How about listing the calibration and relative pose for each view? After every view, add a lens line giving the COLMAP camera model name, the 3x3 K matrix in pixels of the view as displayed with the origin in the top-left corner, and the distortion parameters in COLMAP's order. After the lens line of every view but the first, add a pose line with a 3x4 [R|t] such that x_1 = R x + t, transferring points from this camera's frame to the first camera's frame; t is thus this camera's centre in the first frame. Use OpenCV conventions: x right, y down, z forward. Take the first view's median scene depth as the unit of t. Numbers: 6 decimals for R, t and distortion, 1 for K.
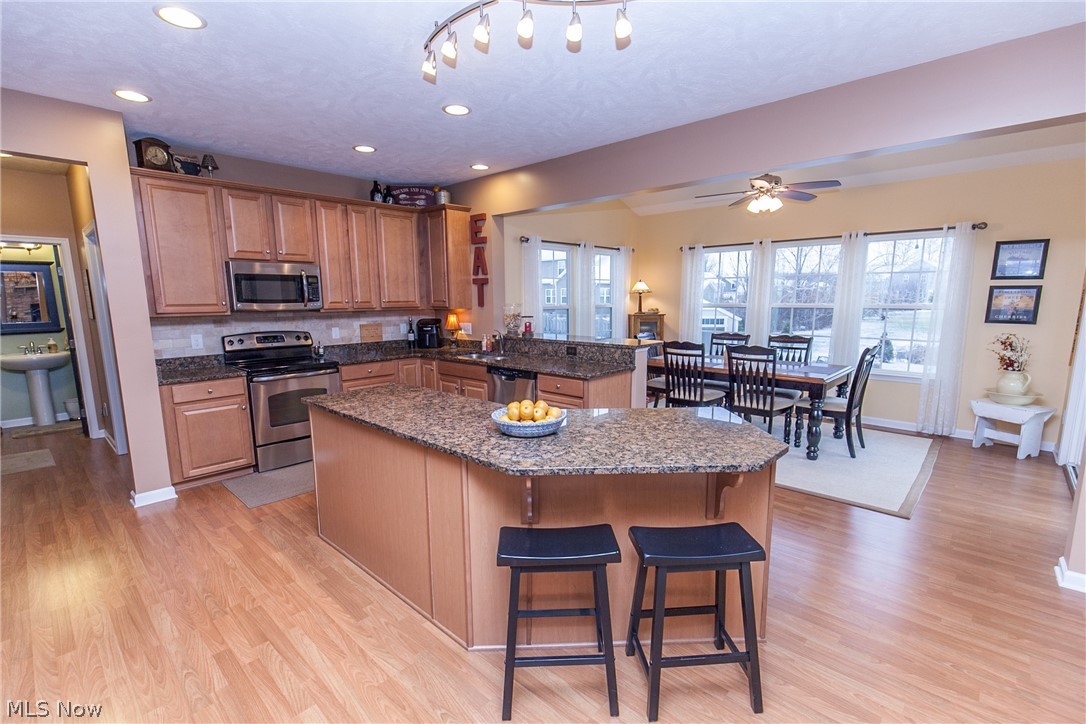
lens RADIAL K [[489.4, 0, 545.0], [0, 489.4, 373.4], [0, 0, 1]] dist [0.007849, -0.002800]
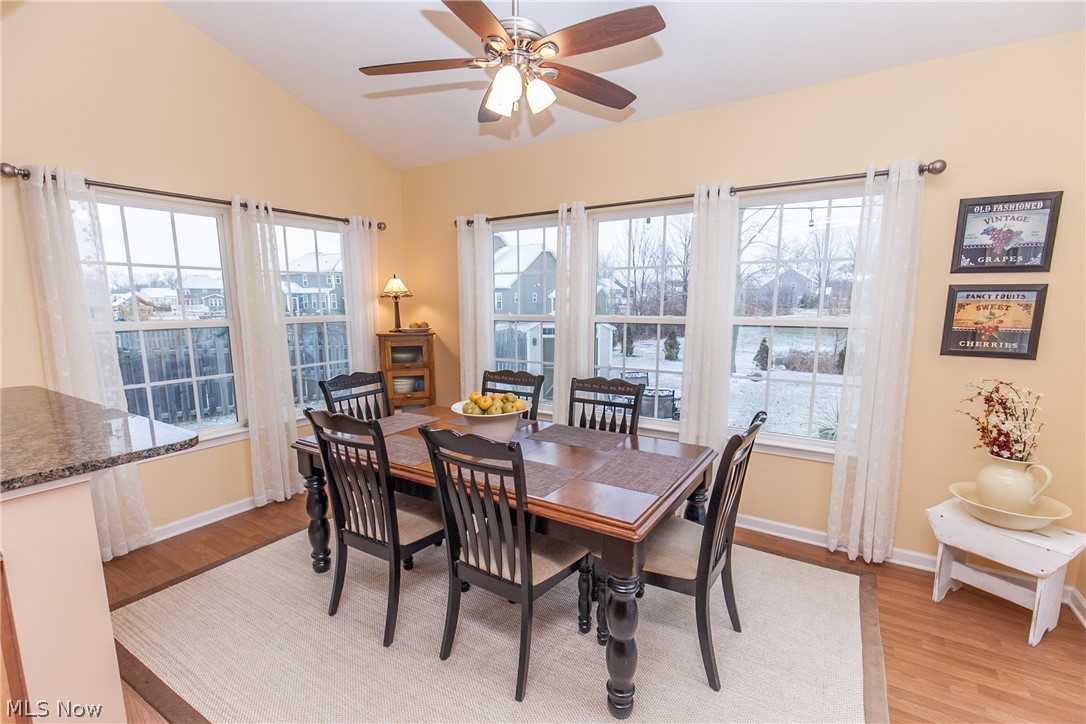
lens RADIAL K [[493.3, 0, 540.8], [0, 493.3, 373.4], [0, 0, 1]] dist [0.000084, -0.000458]
pose [[0.983977, -0.022225, 0.176907, 0.390053], [0.024726, 0.999623, -0.011946, -0.090701], [-0.176575, 0.016129, 0.984155, 0.572772]]
